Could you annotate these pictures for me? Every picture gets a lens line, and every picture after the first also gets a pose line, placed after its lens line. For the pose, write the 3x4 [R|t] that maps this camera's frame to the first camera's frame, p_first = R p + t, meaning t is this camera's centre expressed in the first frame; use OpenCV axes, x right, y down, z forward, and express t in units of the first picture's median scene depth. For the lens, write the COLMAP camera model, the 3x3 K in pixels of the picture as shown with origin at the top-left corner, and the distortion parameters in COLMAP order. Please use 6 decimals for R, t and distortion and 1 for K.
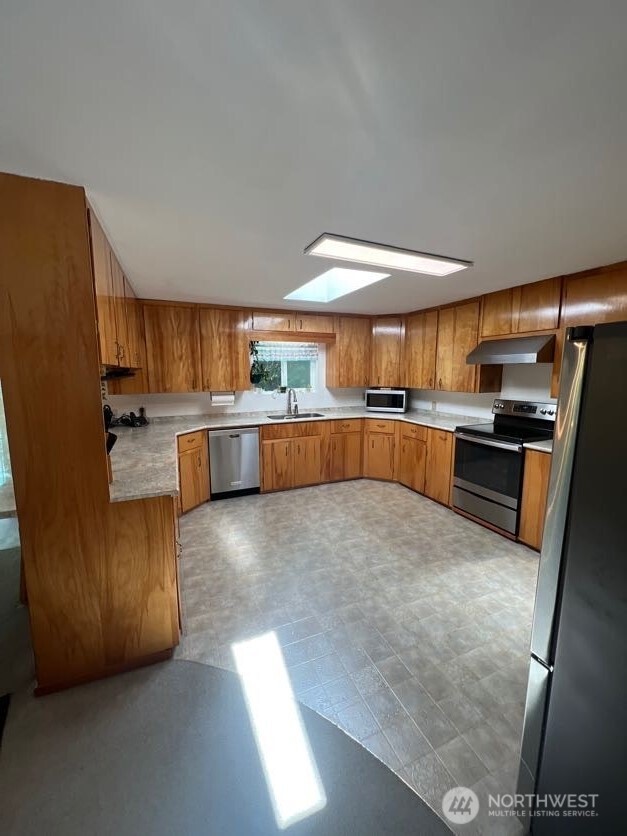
lens RADIAL K [[333.2, 0, 313.3], [0, 333.2, 416.7], [0, 0, 1]] dist [0.000633, 0.000025]
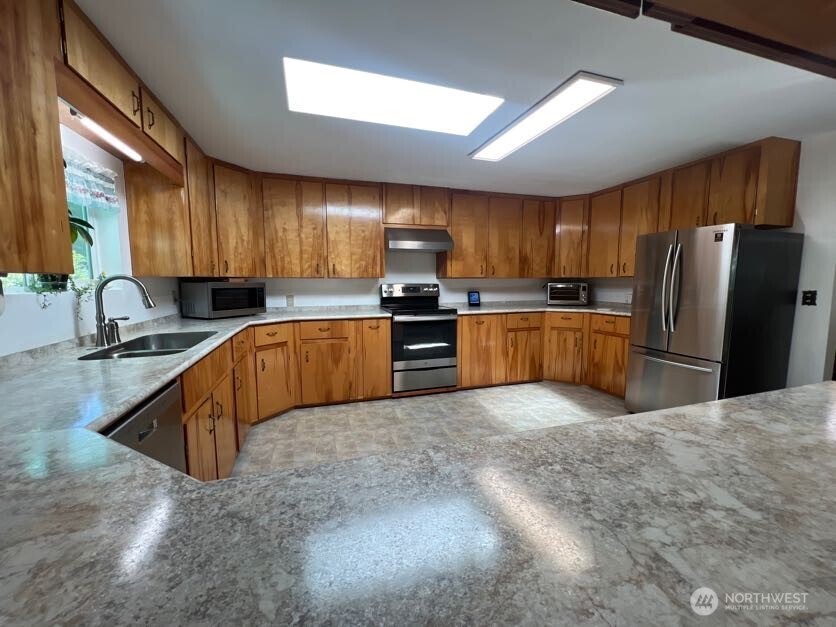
lens RADIAL K [[333.2, 0, 417.6], [0, 333.2, 313.4], [0, 0, 1]] dist [0.000633, 0.000025]
pose [[0.098289, -0.095188, 0.990595, -0.462141], [0.140296, 0.986799, 0.080903, -0.027762], [-0.985219, 0.131024, 0.110346, 0.706012]]
